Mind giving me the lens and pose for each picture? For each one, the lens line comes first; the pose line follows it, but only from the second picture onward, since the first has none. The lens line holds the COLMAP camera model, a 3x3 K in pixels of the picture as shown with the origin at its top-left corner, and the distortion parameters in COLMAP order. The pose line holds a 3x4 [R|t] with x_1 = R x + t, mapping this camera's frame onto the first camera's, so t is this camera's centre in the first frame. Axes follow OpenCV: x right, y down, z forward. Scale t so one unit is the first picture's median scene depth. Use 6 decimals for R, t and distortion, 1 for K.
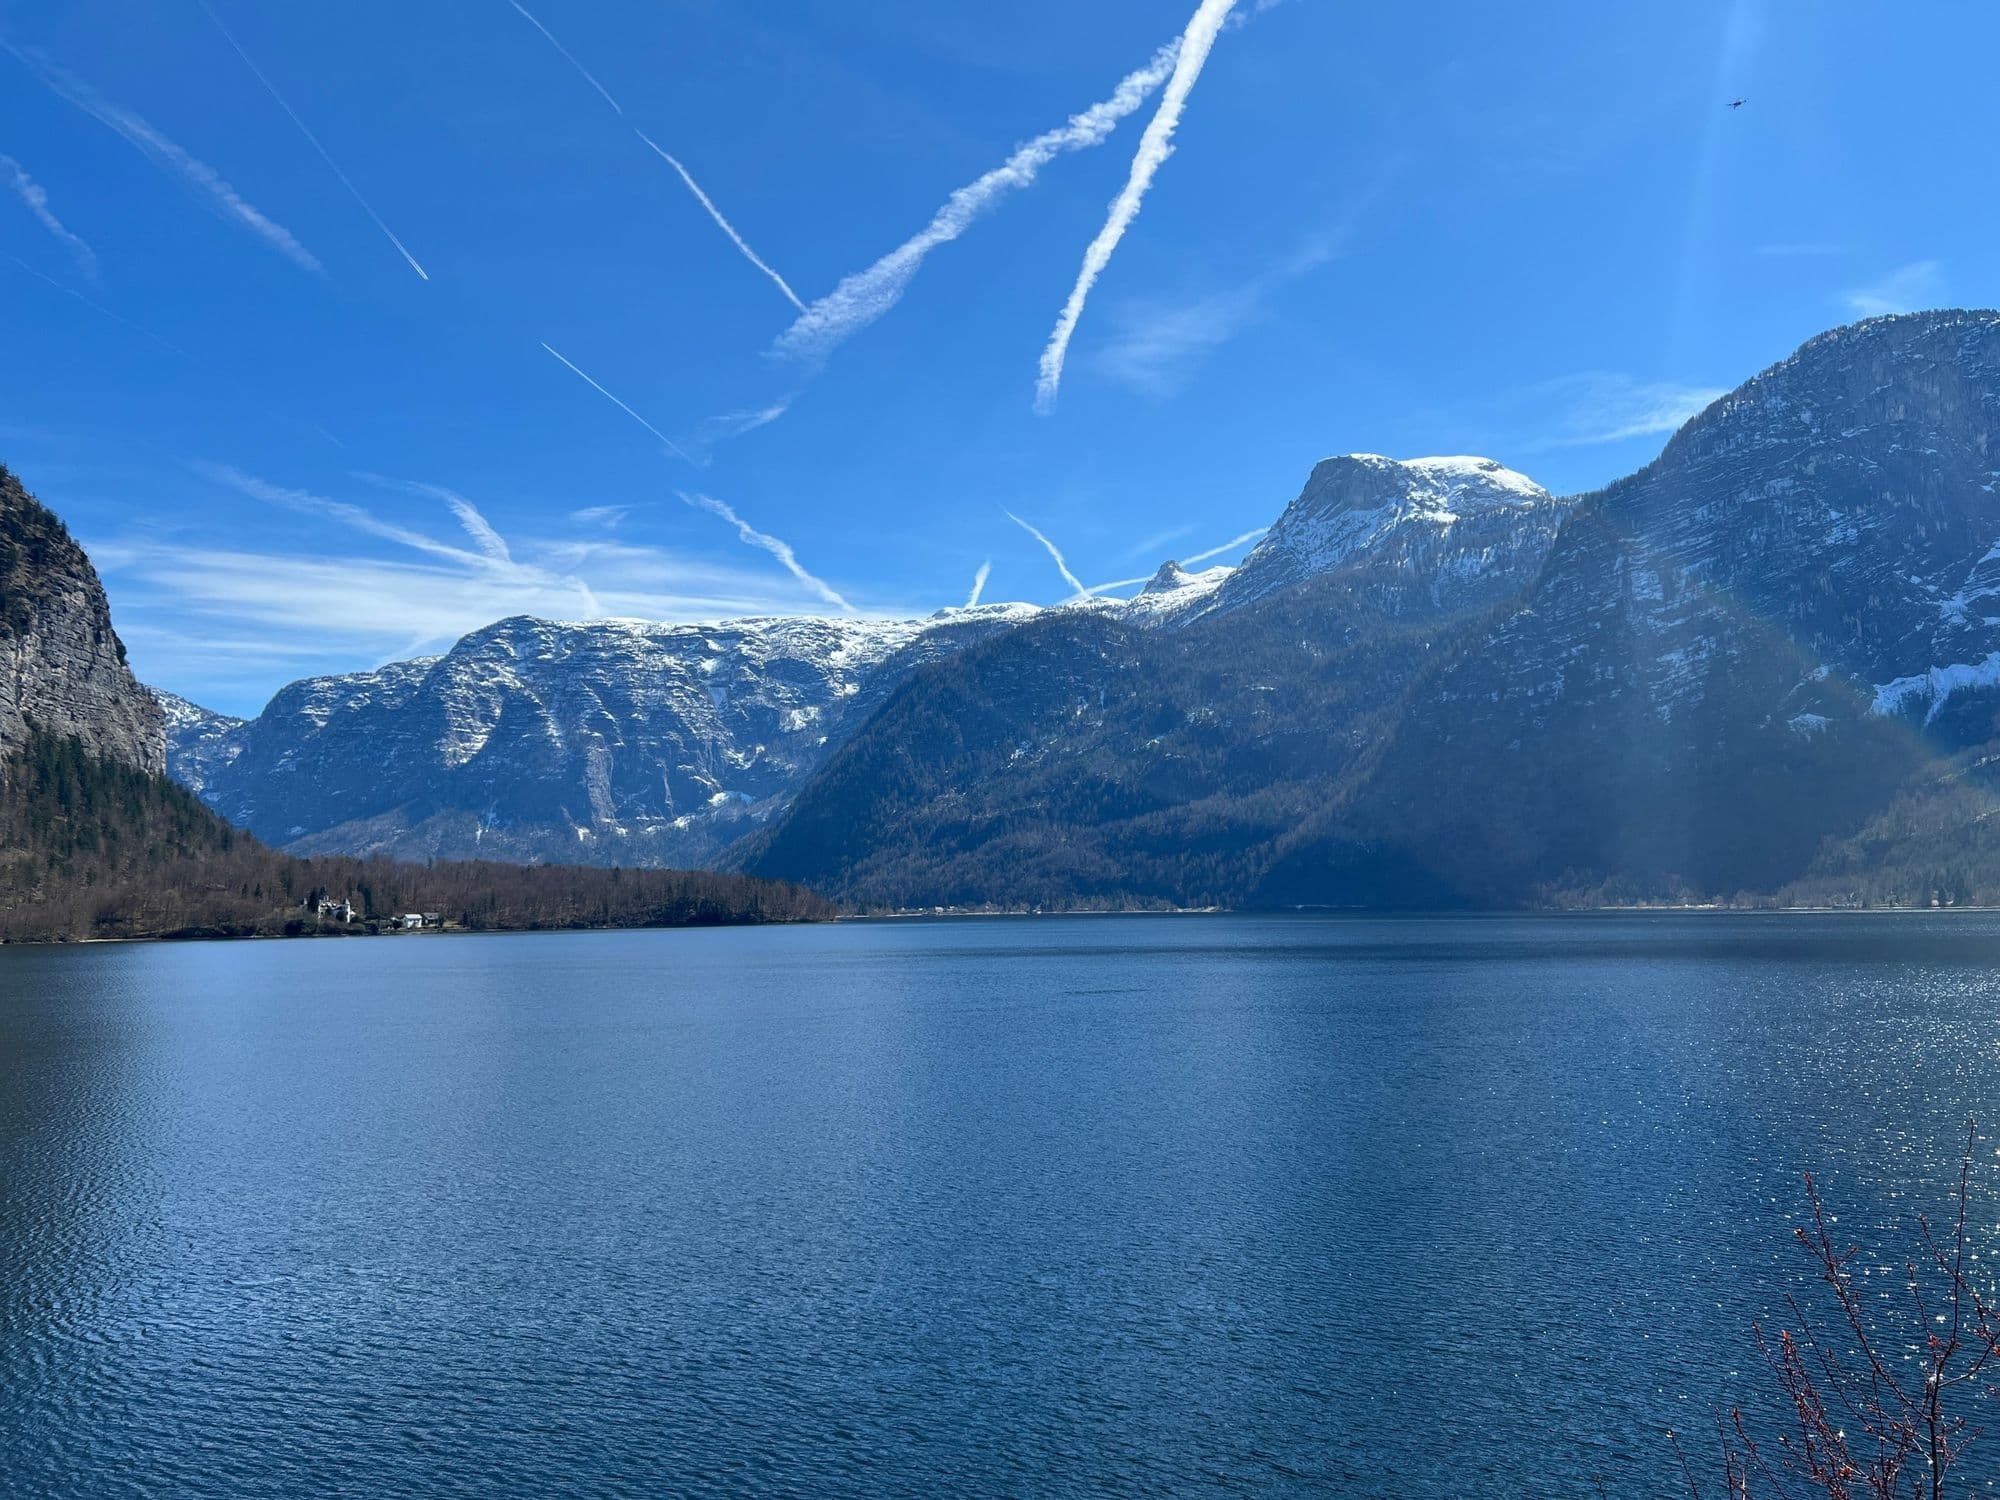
lens RADIAL K [[1511.0, 0, 969.5], [0, 1511.0, 747.1], [0, 0, 1]] dist [0.082898, -0.085936]
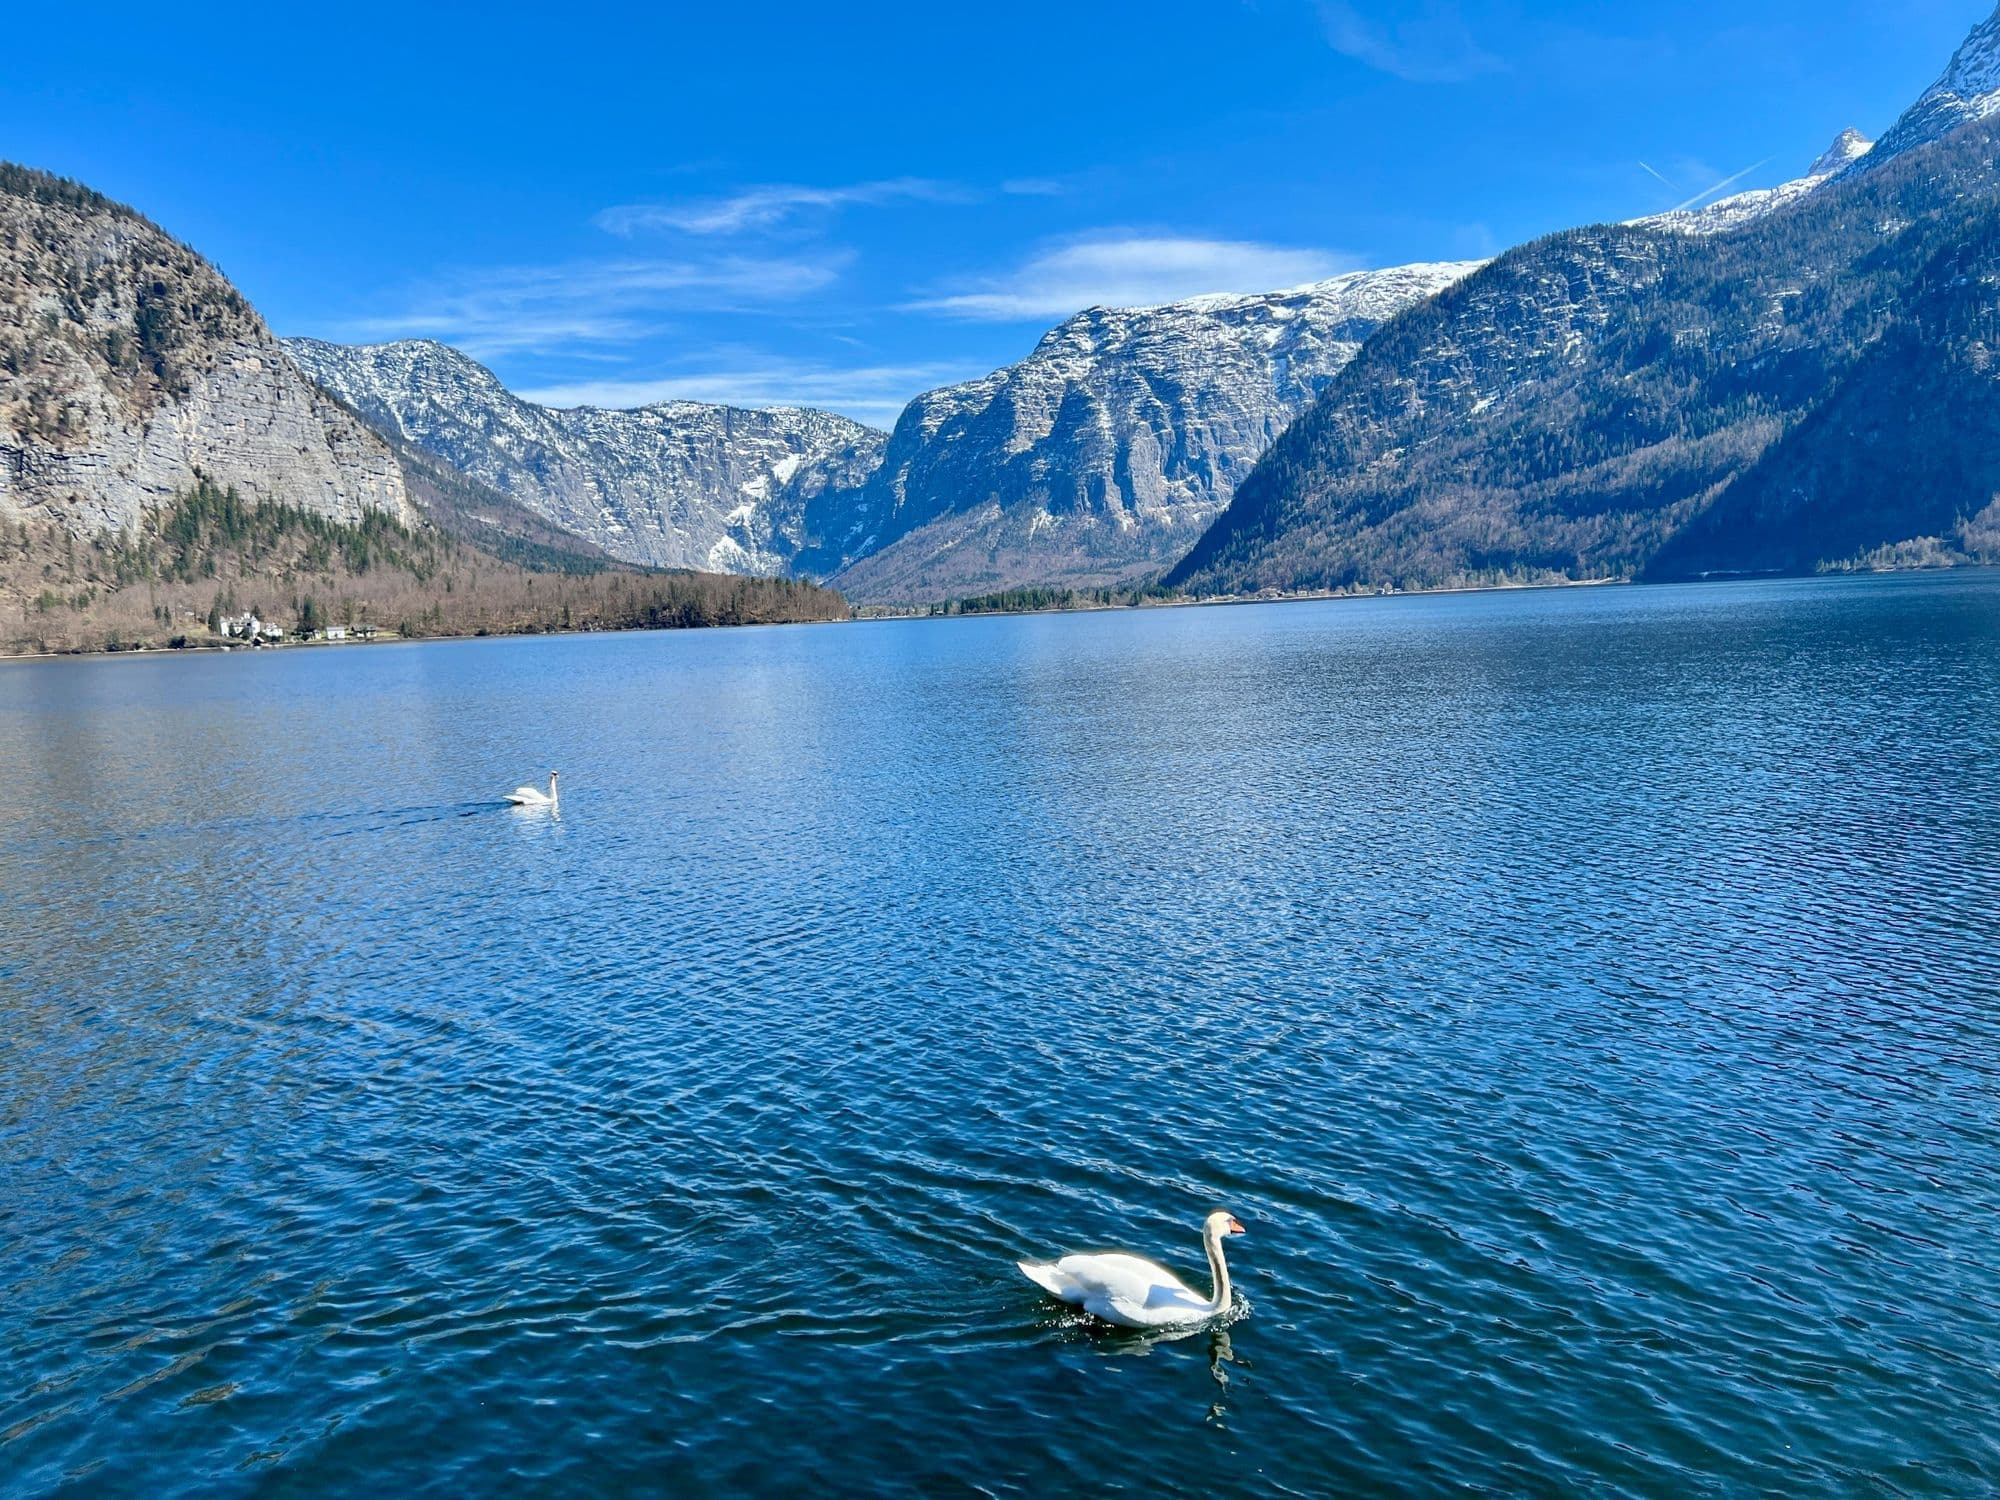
lens RADIAL K [[1511.0, 0, 969.5], [0, 1511.0, 747.1], [0, 0, 1]] dist [0.082898, -0.085936]
pose [[0.889864, 0.011049, -0.456093, 0.107989], [0.083687, 0.978791, 0.186990, 0.004080], [0.448485, -0.204564, 0.870066, 0.036526]]
